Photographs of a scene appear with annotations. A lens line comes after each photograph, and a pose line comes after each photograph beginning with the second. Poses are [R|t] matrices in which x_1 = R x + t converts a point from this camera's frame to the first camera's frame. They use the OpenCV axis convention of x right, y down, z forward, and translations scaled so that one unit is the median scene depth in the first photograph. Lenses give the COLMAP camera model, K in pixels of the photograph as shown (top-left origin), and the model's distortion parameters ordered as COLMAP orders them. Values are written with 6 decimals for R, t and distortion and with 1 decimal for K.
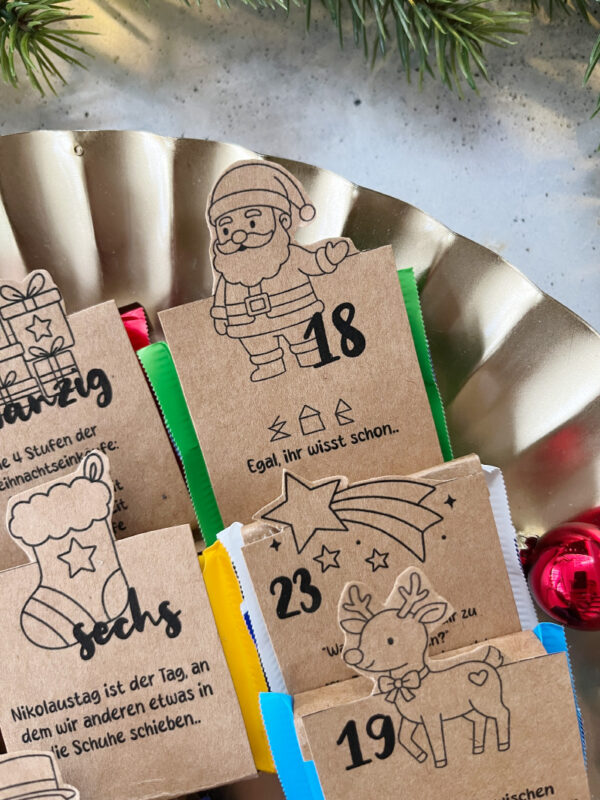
lens RADIAL K [[603.2, 0, 297.0], [0, 603.2, 403.6], [0, 0, 1]] dist [0.040566, -0.104737]
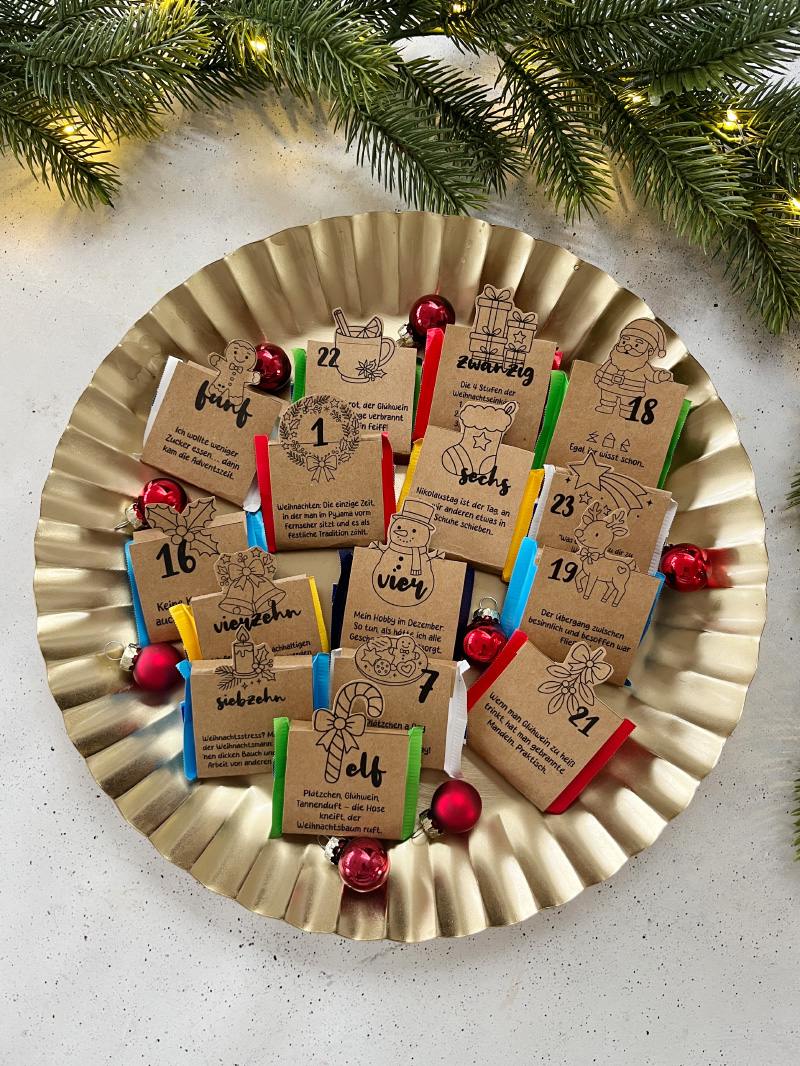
lens RADIAL K [[803.8, 0, 396.0], [0, 803.8, 537.8], [0, 0, 1]] dist [0.040566, -0.104737]
pose [[0.857604, 0.509922, -0.067040, -0.259472], [-0.506126, 0.859918, 0.066160, 0.520584], [0.091386, -0.022809, 0.995554, -1.897418]]
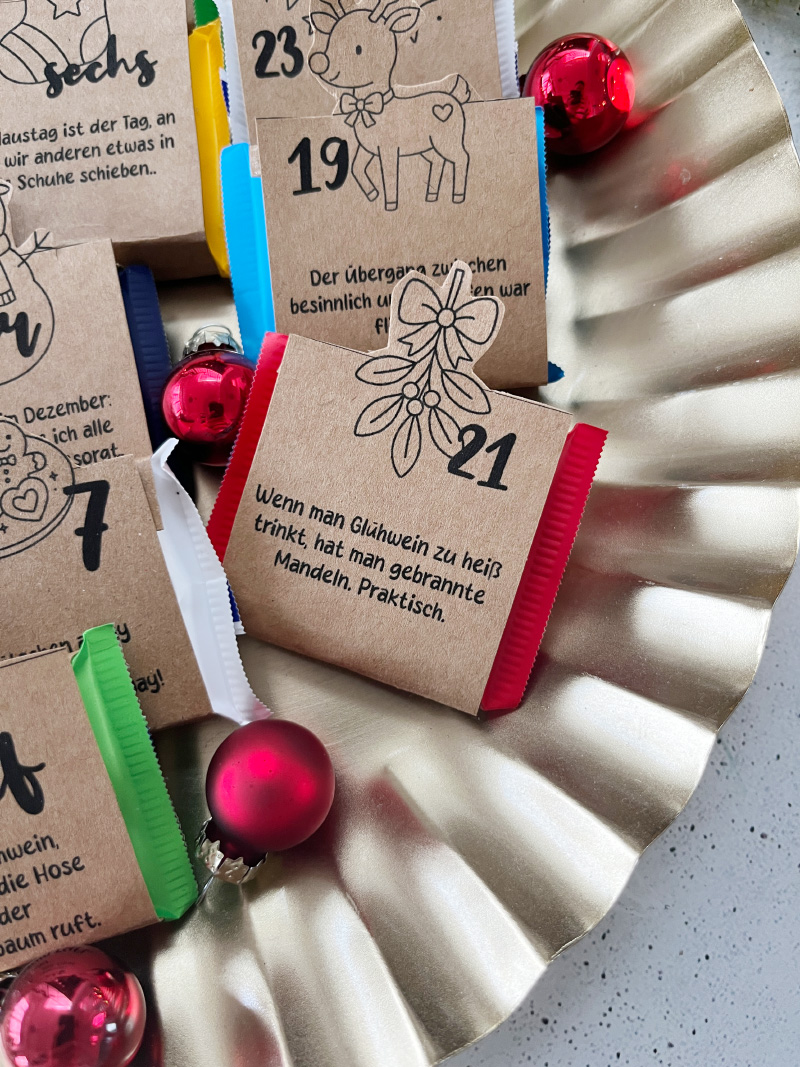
lens RADIAL K [[804.5, 0, 396.0], [0, 804.5, 538.3], [0, 0, 1]] dist [0.040566, -0.104737]
pose [[0.985115, 0.171885, 0.002104, 0.307783], [-0.171814, 0.984943, -0.019143, 1.051289], [-0.005362, 0.018497, 0.999815, -0.256060]]
